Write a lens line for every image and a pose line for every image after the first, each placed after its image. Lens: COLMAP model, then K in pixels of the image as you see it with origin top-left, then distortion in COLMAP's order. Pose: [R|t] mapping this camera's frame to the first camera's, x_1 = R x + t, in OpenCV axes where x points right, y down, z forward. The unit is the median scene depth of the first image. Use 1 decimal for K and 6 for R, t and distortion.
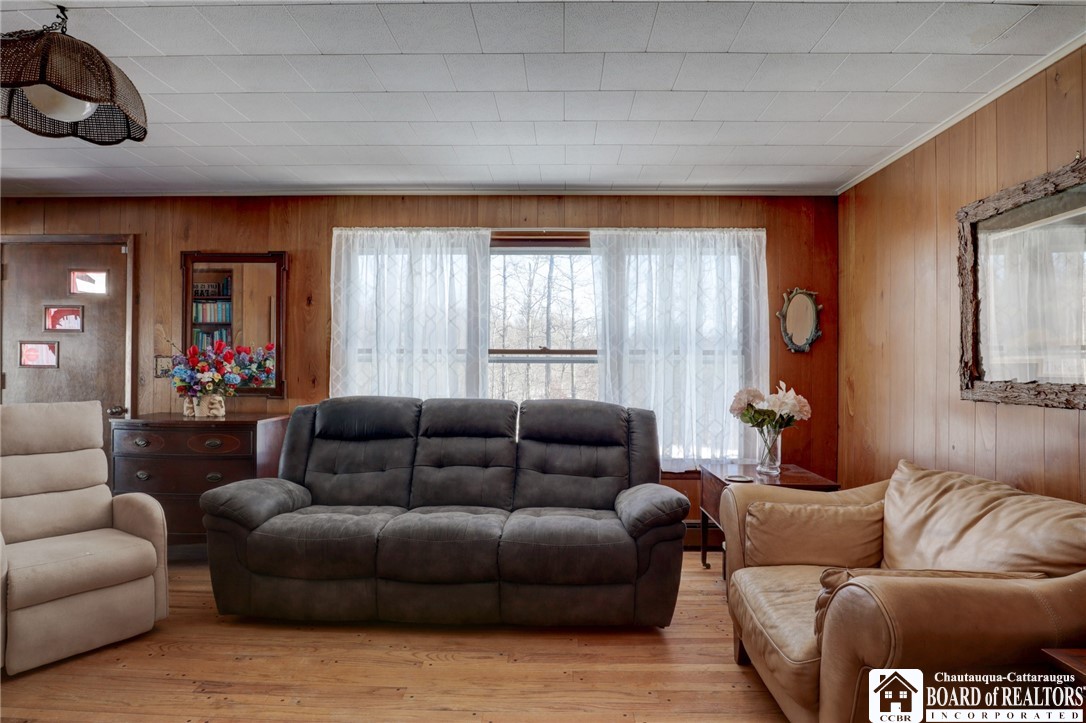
lens RADIAL K [[581.3, 0, 543.0], [0, 581.3, 361.5], [0, 0, 1]] dist [-0.042179, 0.016055]
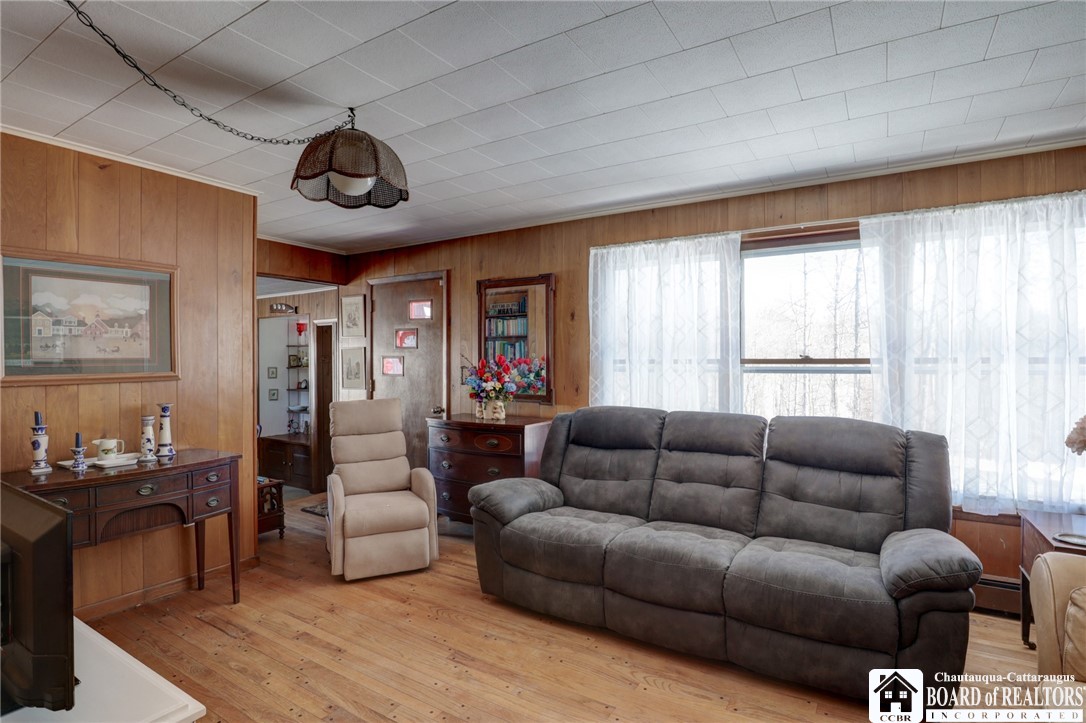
lens RADIAL K [[544.7, 0, 551.6], [0, 544.7, 360.9], [0, 0, 1]] dist [-0.049224, 0.015633]
pose [[0.864635, -0.008411, -0.502329, 0.089601], [0.010831, 0.999940, 0.001900, -0.025207], [0.502283, -0.007084, 0.864674, 0.090608]]
